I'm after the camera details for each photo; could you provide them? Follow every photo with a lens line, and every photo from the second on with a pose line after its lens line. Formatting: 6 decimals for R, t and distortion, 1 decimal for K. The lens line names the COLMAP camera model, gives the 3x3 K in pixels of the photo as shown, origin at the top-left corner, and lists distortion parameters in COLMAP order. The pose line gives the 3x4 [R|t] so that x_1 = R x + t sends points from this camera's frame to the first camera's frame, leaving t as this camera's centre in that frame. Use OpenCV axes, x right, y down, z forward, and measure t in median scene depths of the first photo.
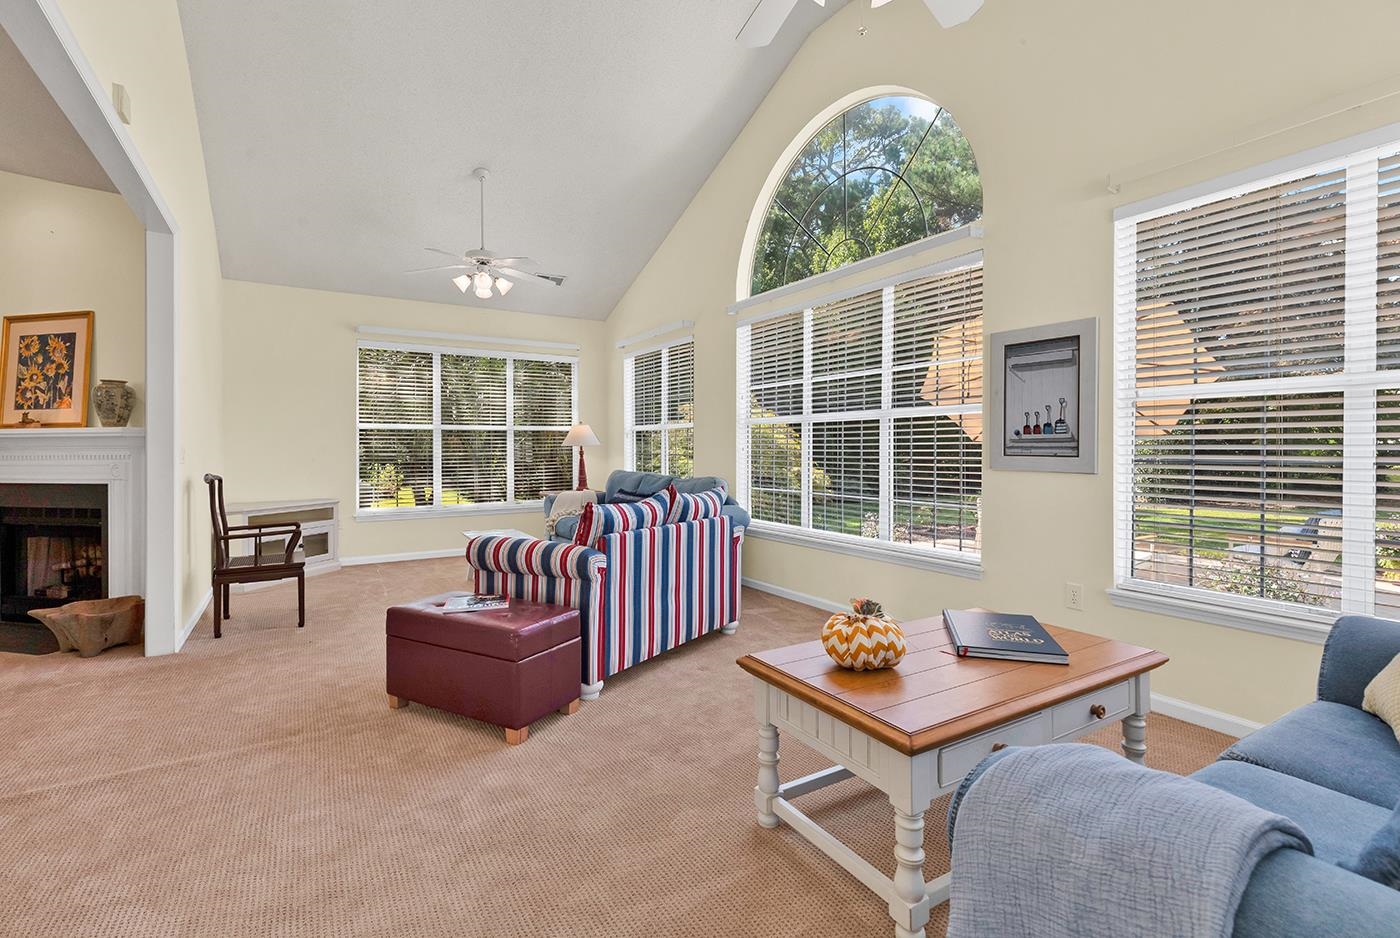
lens RADIAL K [[633.0, 0, 701.6], [0, 633.0, 454.8], [0, 0, 1]] dist [-0.004473, -0.000357]
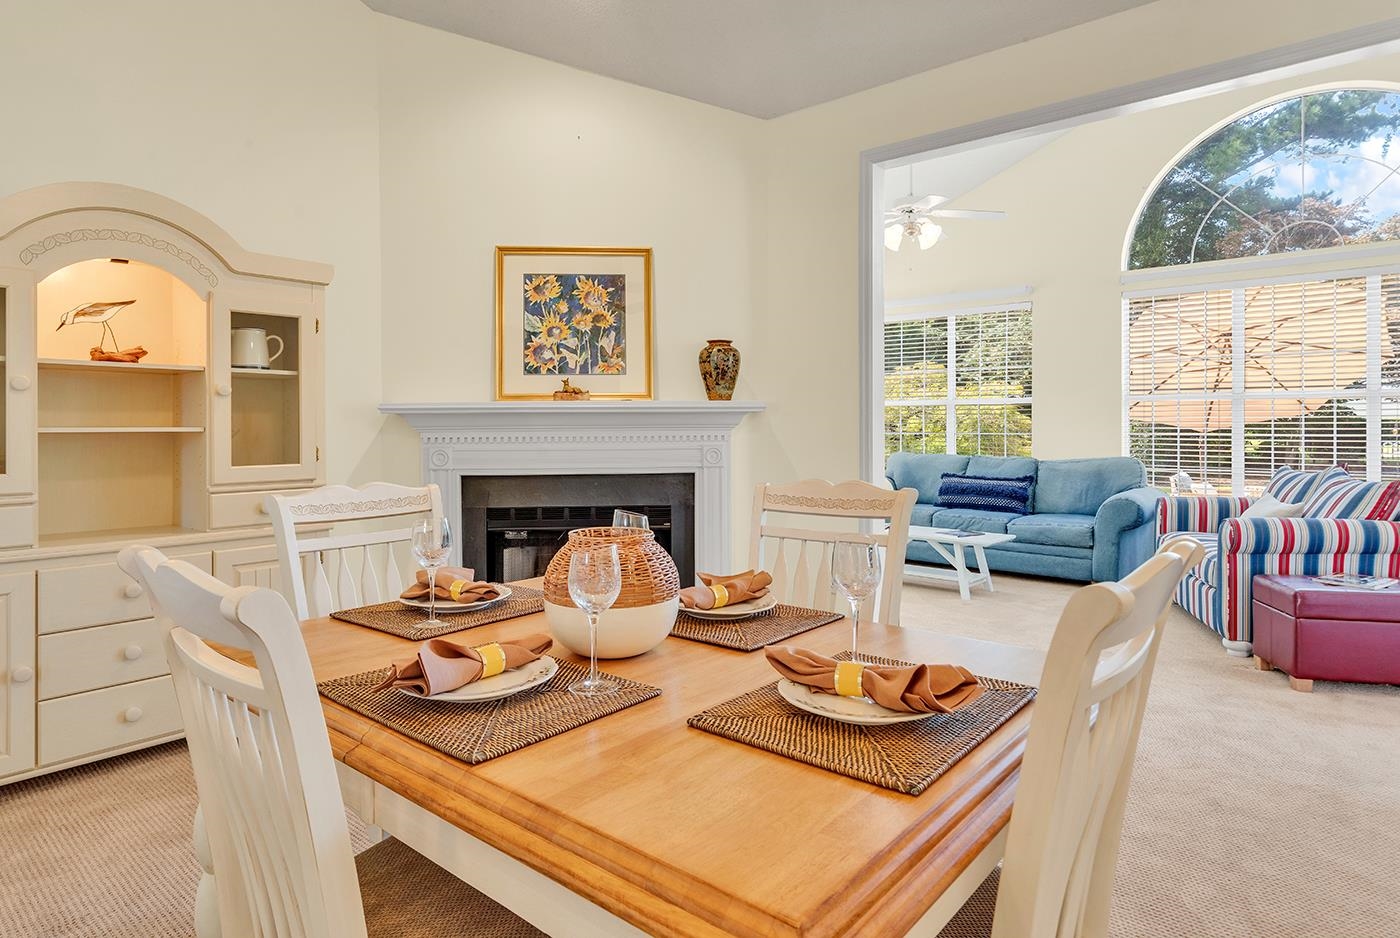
lens RADIAL K [[727.2, 0, 749.4], [0, 727.2, 428.3], [0, 0, 1]] dist [0.007149, 0.004762]
pose [[0.950352, -0.003582, 0.311156, -1.119262], [0.002903, 0.999992, 0.002647, -0.010721], [-0.311163, -0.001612, 0.950355, 0.116385]]
